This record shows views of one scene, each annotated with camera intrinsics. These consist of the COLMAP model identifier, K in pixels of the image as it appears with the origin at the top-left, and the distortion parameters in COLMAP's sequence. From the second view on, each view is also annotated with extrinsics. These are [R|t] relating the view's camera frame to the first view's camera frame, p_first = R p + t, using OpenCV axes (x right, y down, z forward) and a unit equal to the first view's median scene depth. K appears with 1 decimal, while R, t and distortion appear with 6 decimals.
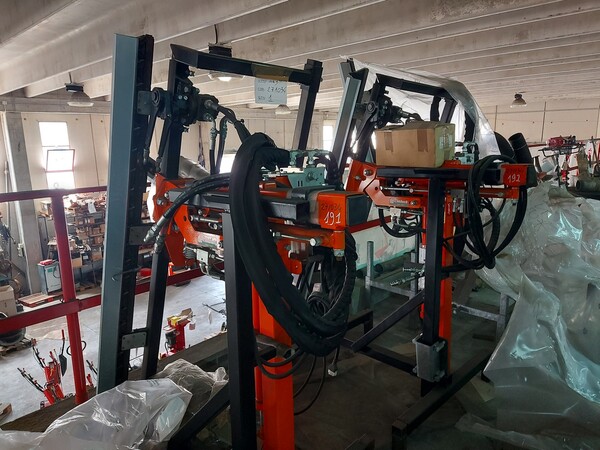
lens RADIAL K [[435.7, 0, 299.2], [0, 435.7, 227.7], [0, 0, 1]] dist [0.076213, -0.081480]
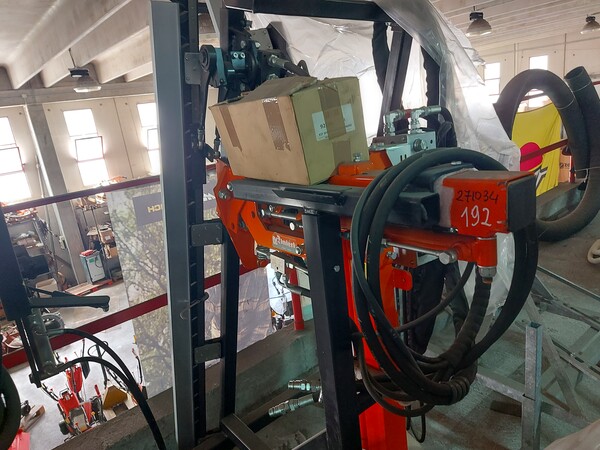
lens RADIAL K [[435.7, 0, 301.2], [0, 435.7, 228.6], [0, 0, 1]] dist [0.076213, -0.081480]
pose [[0.988195, -0.069643, -0.136459, 0.153176], [0.081154, 0.993431, 0.080683, -0.055710], [0.129943, -0.090805, 0.987355, 0.242782]]
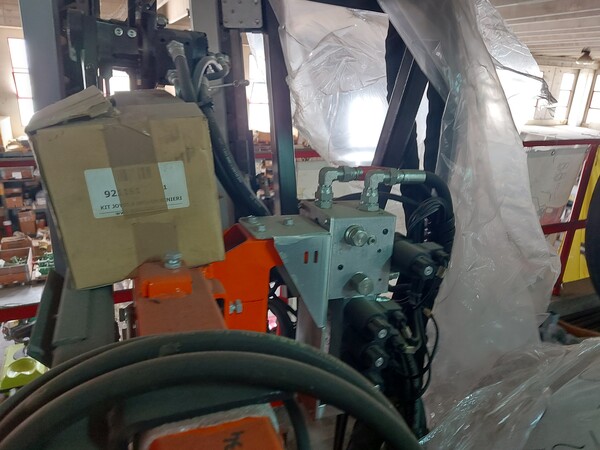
lens RADIAL K [[435.7, 0, 302.3], [0, 435.7, 227.2], [0, 0, 1]] dist [0.076213, -0.081480]
pose [[0.924062, 0.176752, -0.338923, 0.217016], [-0.130271, 0.979210, 0.155489, -0.097194], [0.359360, -0.099530, 0.927876, 0.350683]]
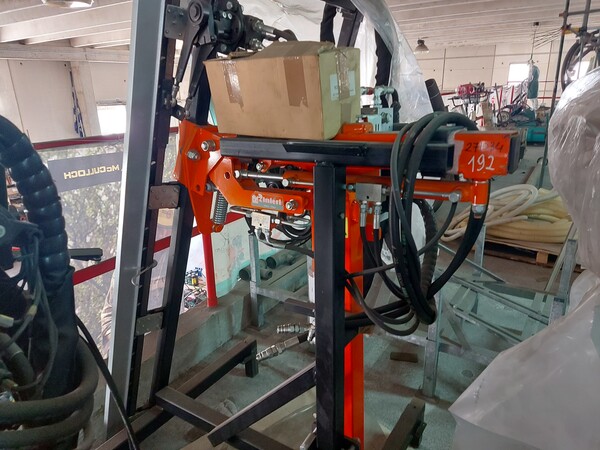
lens RADIAL K [[435.7, 0, 299.8], [0, 435.7, 229.0], [0, 0, 1]] dist [0.076213, -0.081480]
pose [[0.979626, -0.066860, 0.189375, 0.079148], [0.045806, 0.992487, 0.113453, -0.040744], [-0.195538, -0.102467, 0.975328, 0.223061]]
